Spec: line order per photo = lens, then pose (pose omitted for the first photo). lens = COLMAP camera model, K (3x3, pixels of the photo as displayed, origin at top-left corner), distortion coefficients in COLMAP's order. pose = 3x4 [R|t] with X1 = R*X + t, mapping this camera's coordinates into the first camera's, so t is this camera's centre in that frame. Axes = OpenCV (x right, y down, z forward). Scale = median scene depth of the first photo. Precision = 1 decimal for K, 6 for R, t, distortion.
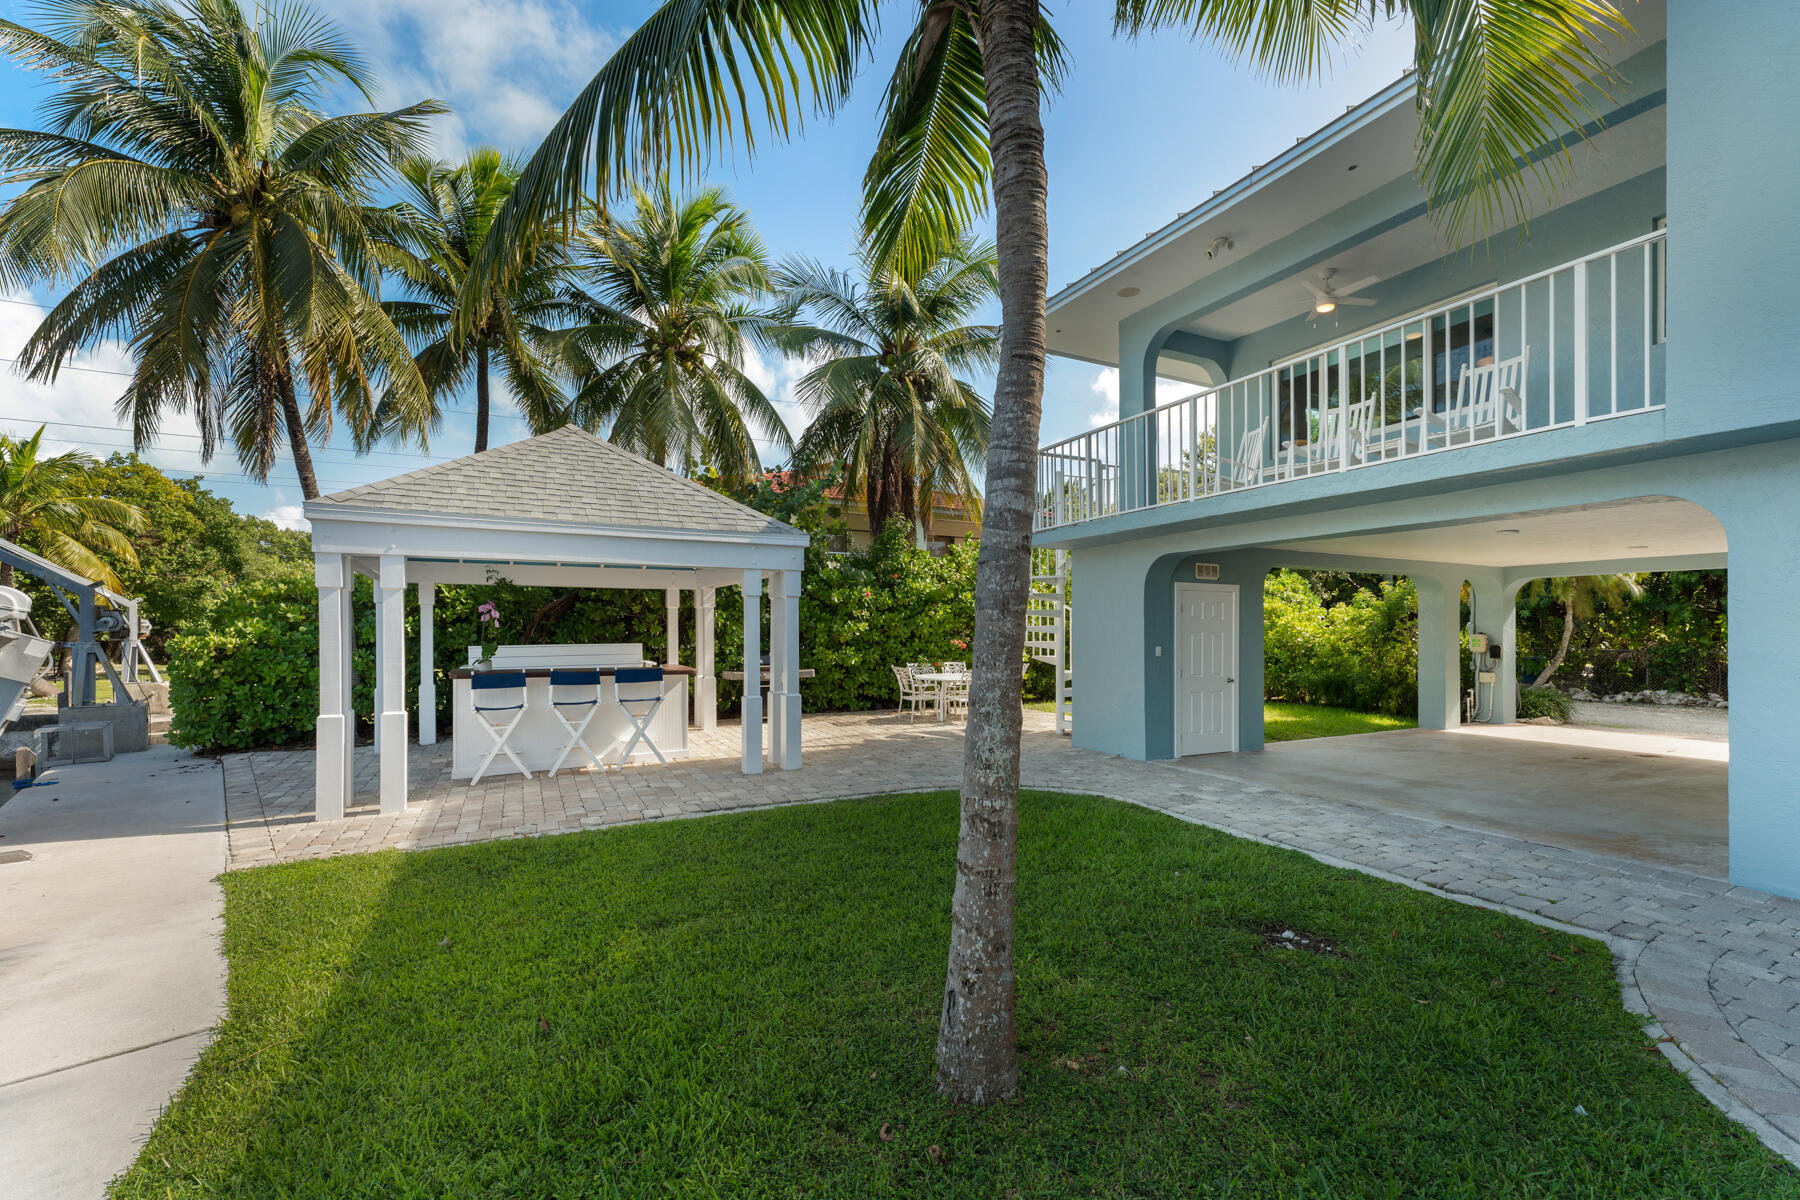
lens RADIAL K [[744.7, 0, 908.7], [0, 744.7, 632.7], [0, 0, 1]] dist [0.000627, 0.000015]
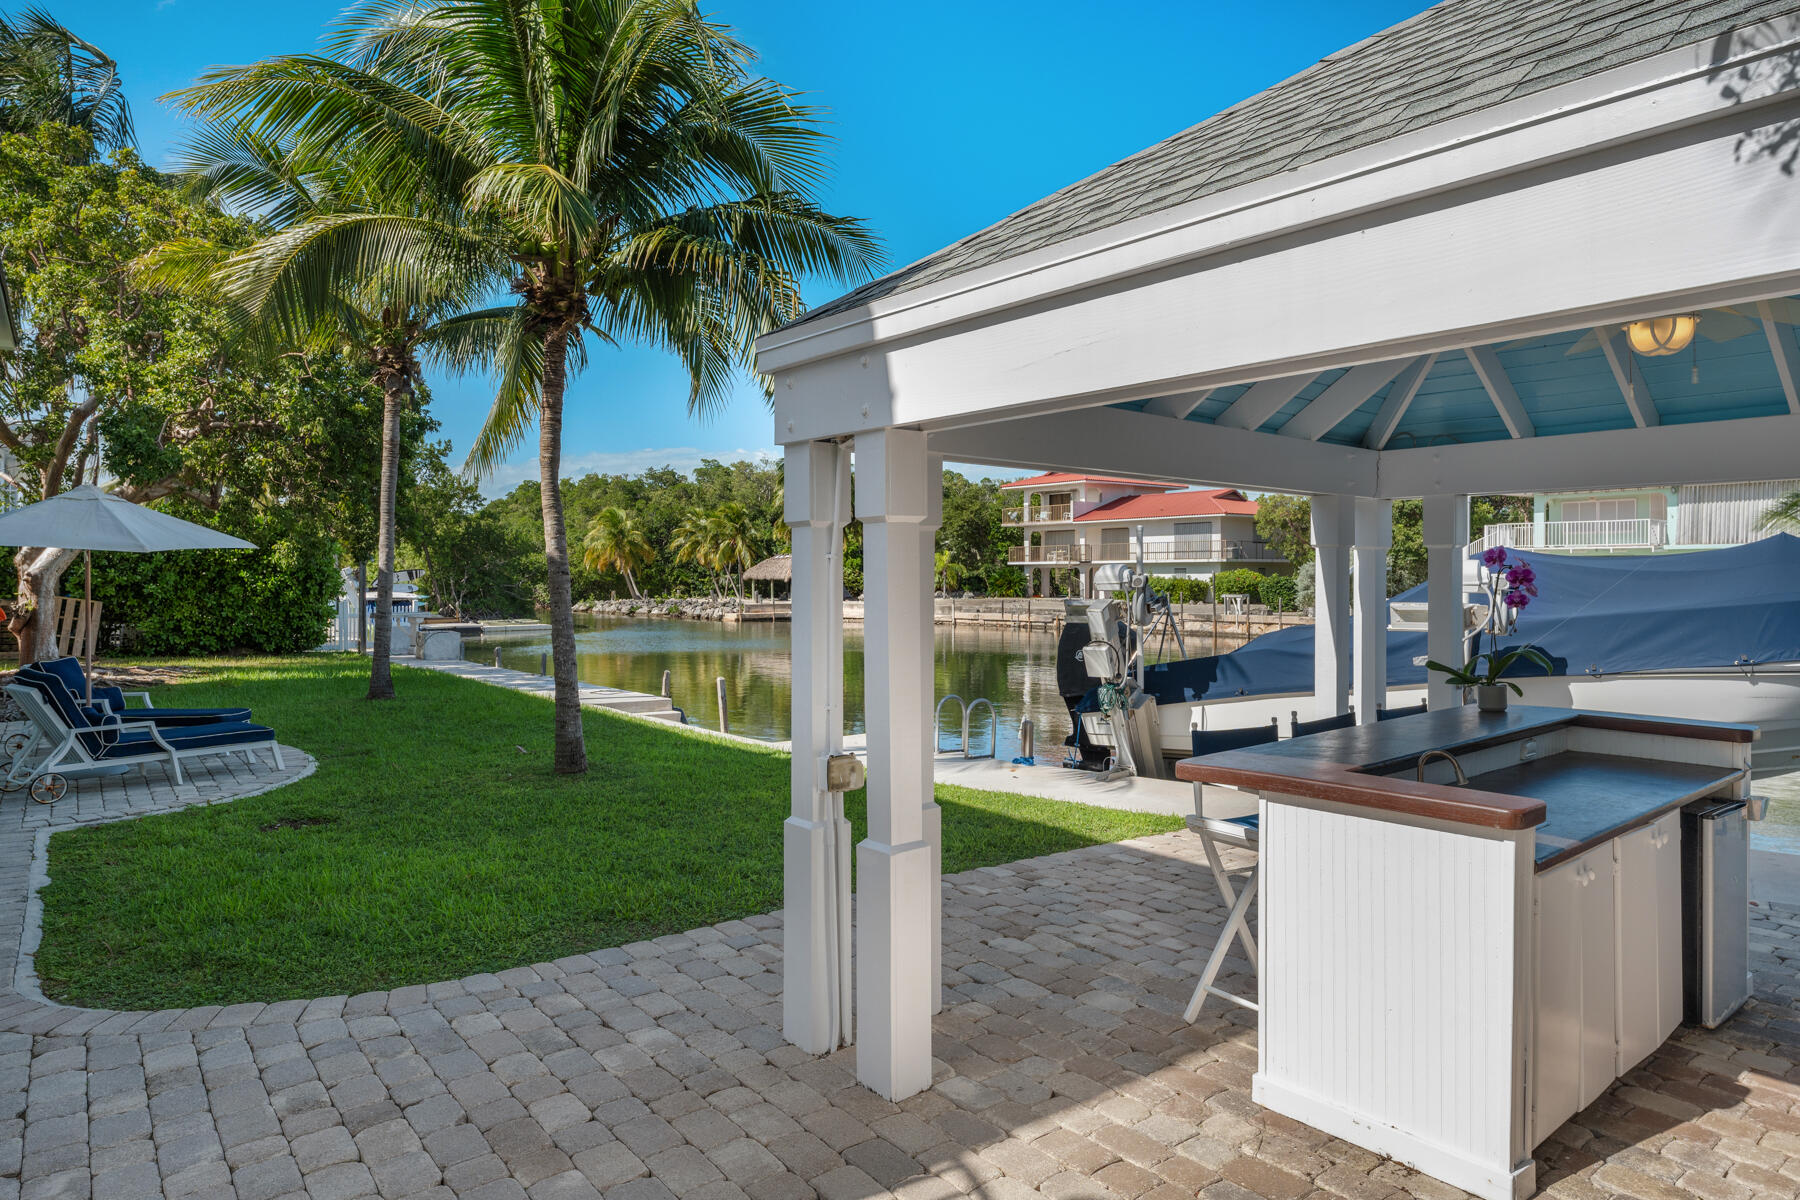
lens RADIAL K [[1066.7, 0, 900.0], [0, 1066.7, 600.0], [0, 0, 1]] dist [-0.003311, -0.001727]
pose [[-0.979549, 0.004861, -0.201147, -0.098011], [0.002295, 0.999913, 0.012987, -0.018080], [0.201193, 0.012259, -0.979475, 1.495088]]
